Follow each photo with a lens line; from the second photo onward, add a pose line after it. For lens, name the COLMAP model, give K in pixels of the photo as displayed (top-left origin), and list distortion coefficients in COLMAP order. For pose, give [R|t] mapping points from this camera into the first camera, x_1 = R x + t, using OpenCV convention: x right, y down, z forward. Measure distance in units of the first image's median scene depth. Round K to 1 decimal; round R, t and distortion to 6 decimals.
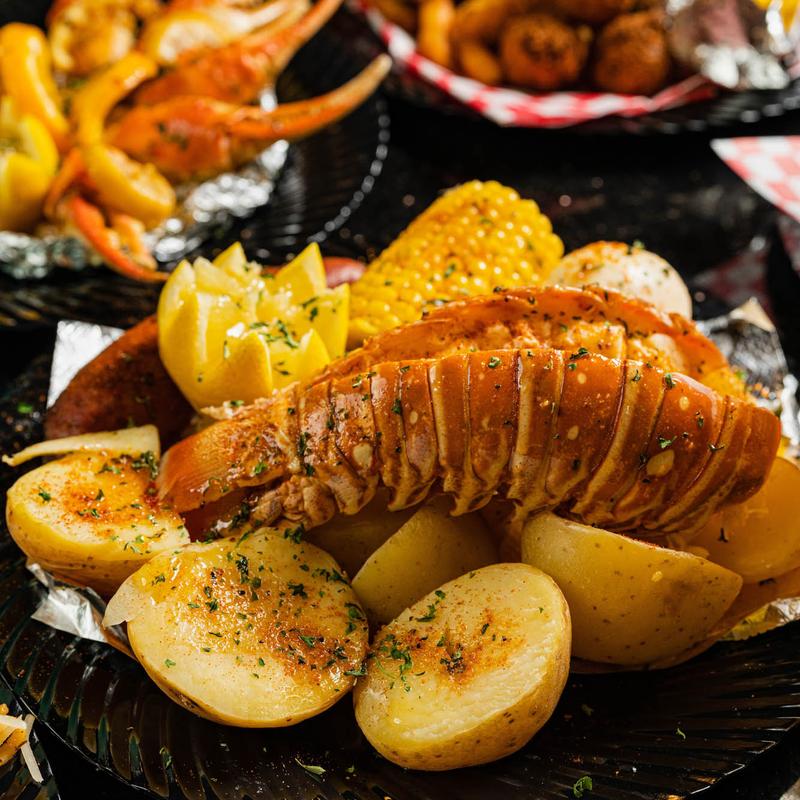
lens RADIAL K [[1855.6, 0, 379.8], [0, 1855.6, 400.8], [0, 0, 1]] dist [-0.037490, 0.620909]
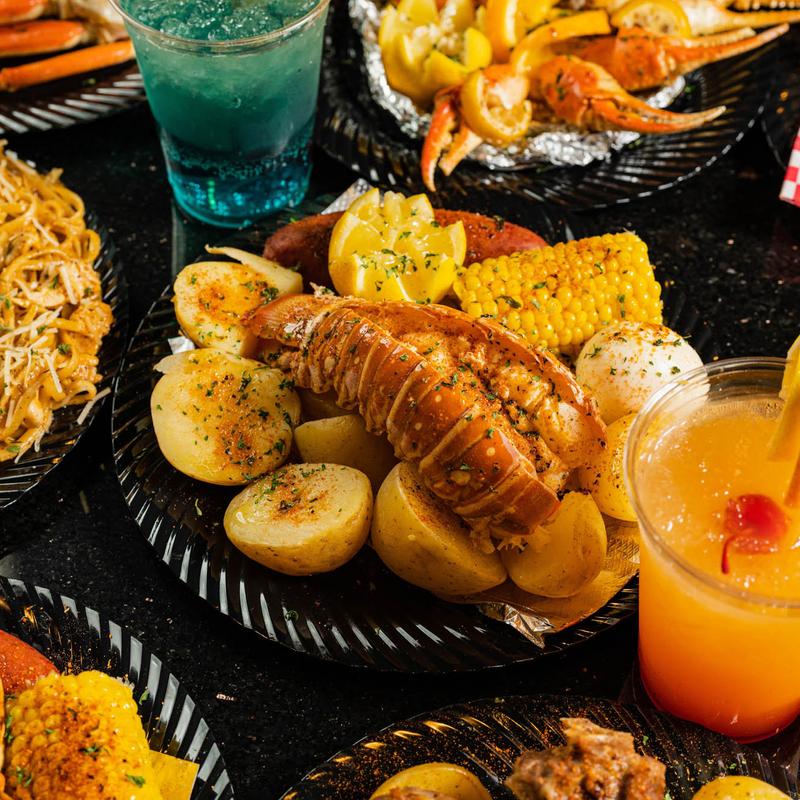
lens RADIAL K [[1855.6, 0, 379.8], [0, 1855.6, 400.8], [0, 0, 1]] dist [-0.037490, 0.620909]
pose [[0.686804, 0.541183, -0.485203, 0.777640], [-0.423097, 0.840464, 0.338539, -0.480186], [0.591007, -0.027222, 0.806207, -0.208952]]
